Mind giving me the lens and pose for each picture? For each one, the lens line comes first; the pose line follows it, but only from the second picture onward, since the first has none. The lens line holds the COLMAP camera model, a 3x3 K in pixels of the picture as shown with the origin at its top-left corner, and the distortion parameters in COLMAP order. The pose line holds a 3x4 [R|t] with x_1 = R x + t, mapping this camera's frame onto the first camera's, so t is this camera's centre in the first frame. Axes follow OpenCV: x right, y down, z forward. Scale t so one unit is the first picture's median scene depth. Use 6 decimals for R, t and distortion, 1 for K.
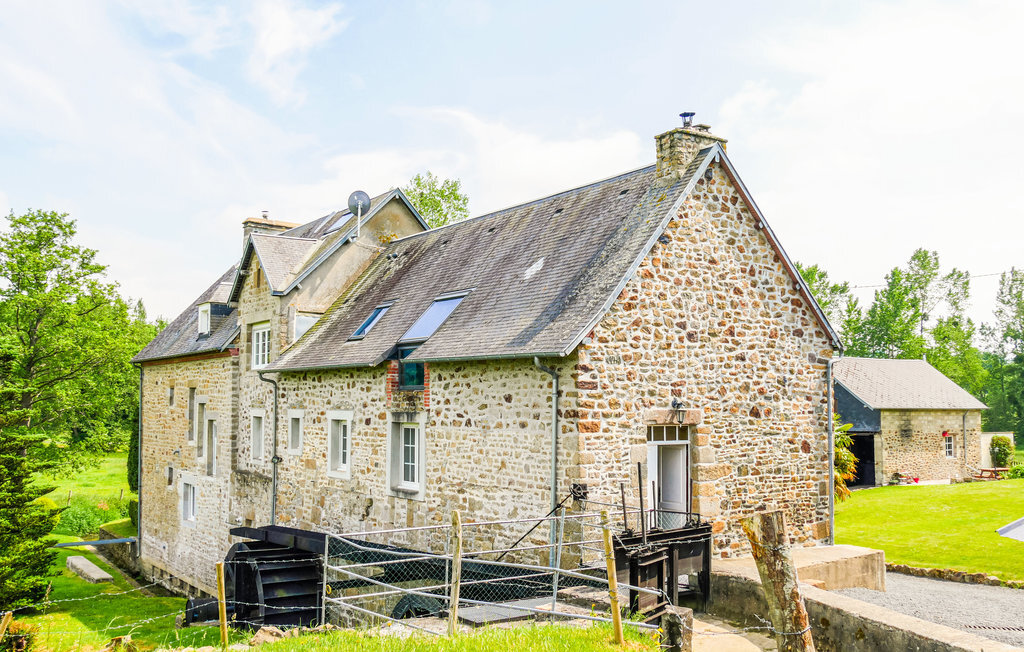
lens RADIAL K [[937.0, 0, 511.5], [0, 937.0, 373.3], [0, 0, 1]] dist [0.002587, 0.006211]
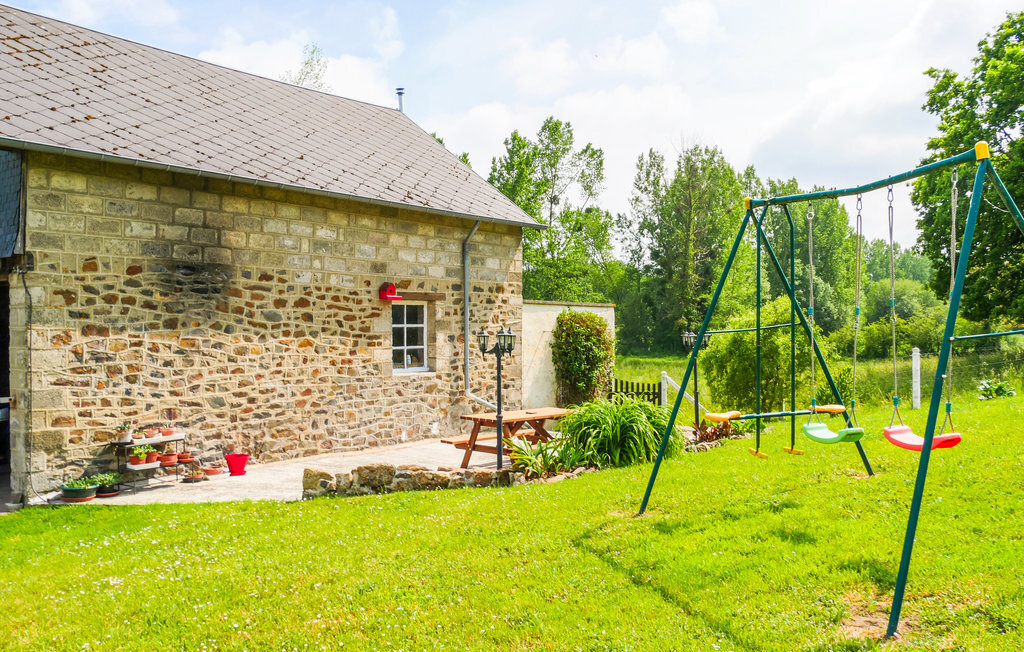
lens RADIAL K [[892.0, 0, 512.0], [0, 892.0, 326.0], [0, 0, 1]] dist [-0.006128, 0.005164]
pose [[0.945723, 0.001000, 0.324971, 0.161262], [-0.013081, 0.999302, 0.034992, 0.025646], [-0.324710, -0.037344, 0.945076, 0.284917]]
